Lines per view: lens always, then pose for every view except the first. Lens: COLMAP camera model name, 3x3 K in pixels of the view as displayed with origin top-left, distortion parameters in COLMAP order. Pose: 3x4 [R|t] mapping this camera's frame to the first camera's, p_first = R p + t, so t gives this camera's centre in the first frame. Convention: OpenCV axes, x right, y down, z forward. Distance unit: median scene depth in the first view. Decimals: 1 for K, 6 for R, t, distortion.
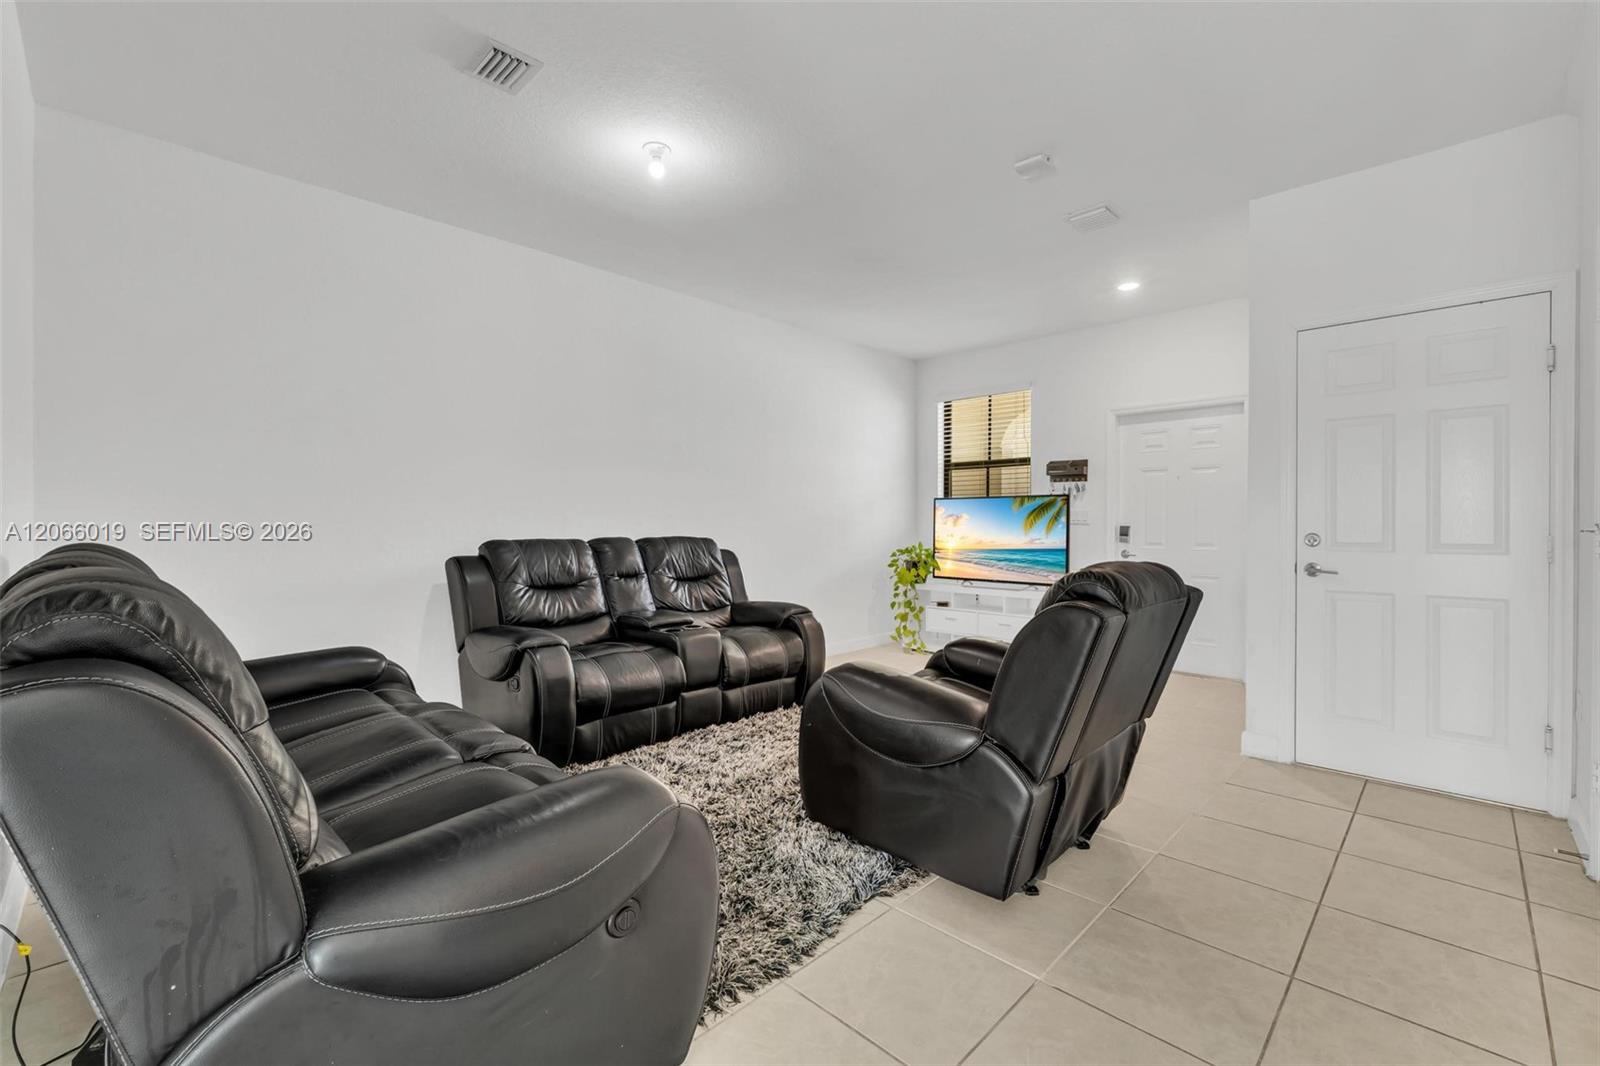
lens RADIAL K [[679.4, 0, 805.1], [0, 679.4, 534.7], [0, 0, 1]] dist [-0.002407, -0.000727]
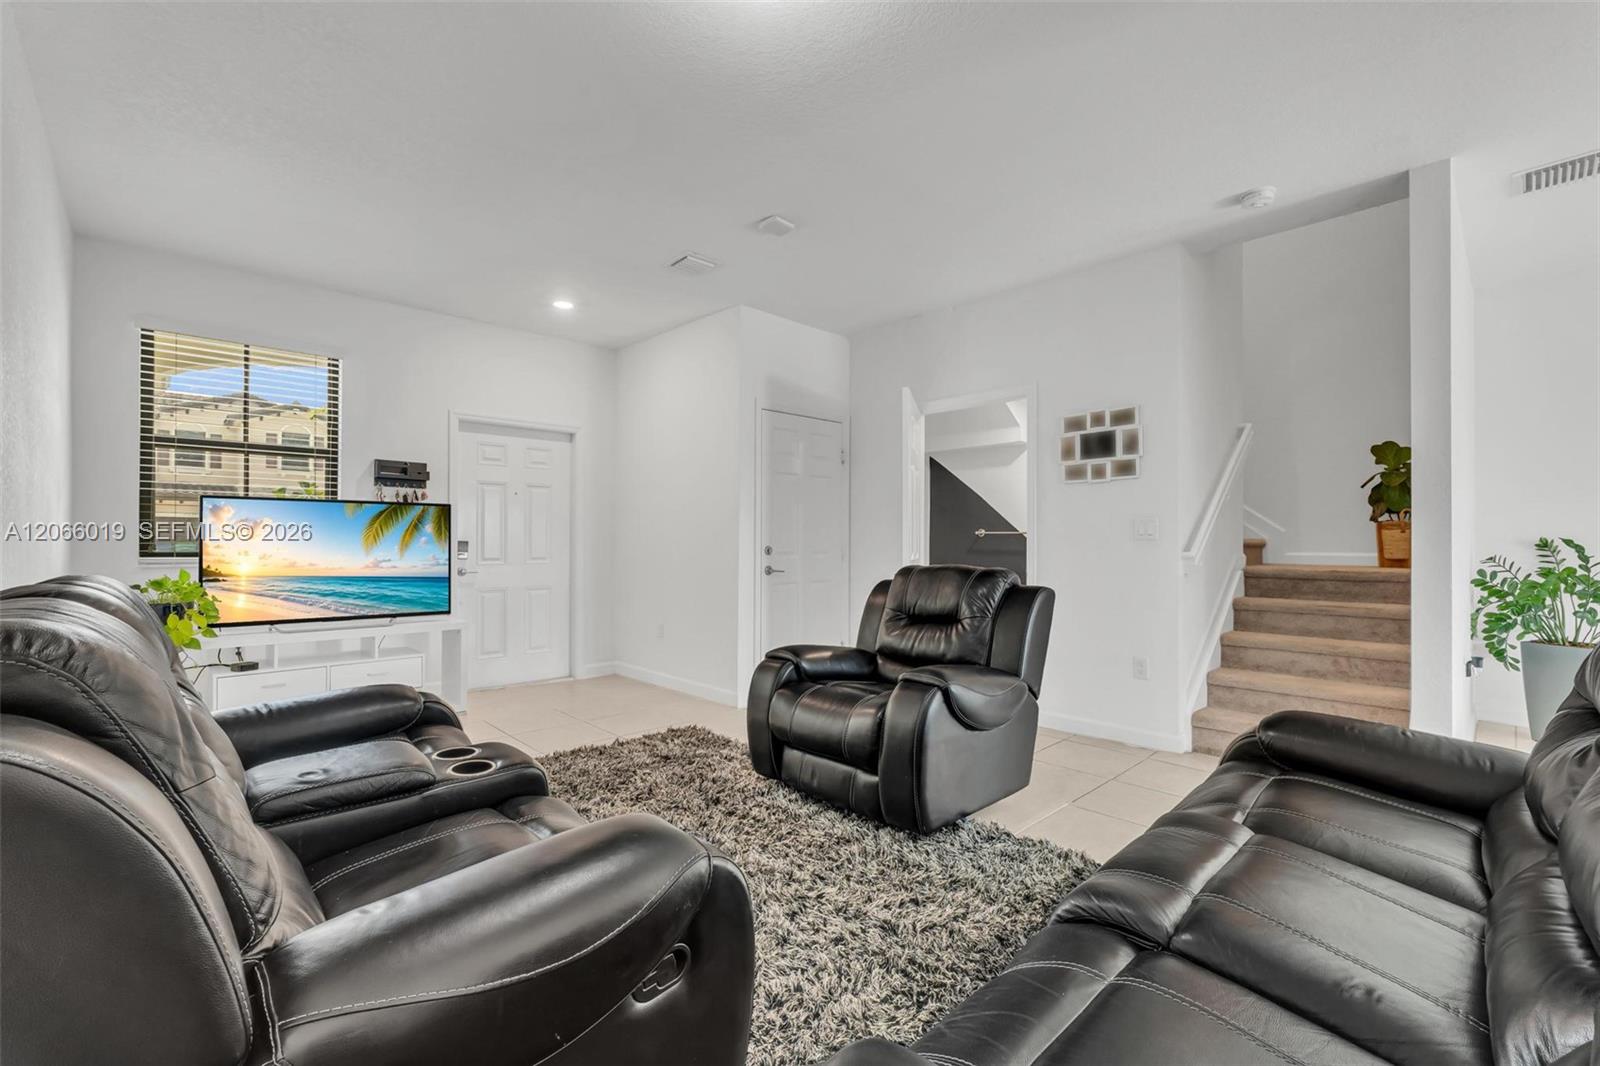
lens RADIAL K [[679.4, 0, 805.1], [0, 679.4, 534.7], [0, 0, 1]] dist [-0.002407, -0.000727]
pose [[0.038810, 0.006369, 0.999226, -0.392788], [0.011132, 0.999915, -0.006805, -0.008778], [-0.999185, 0.011387, 0.038736, 0.455029]]
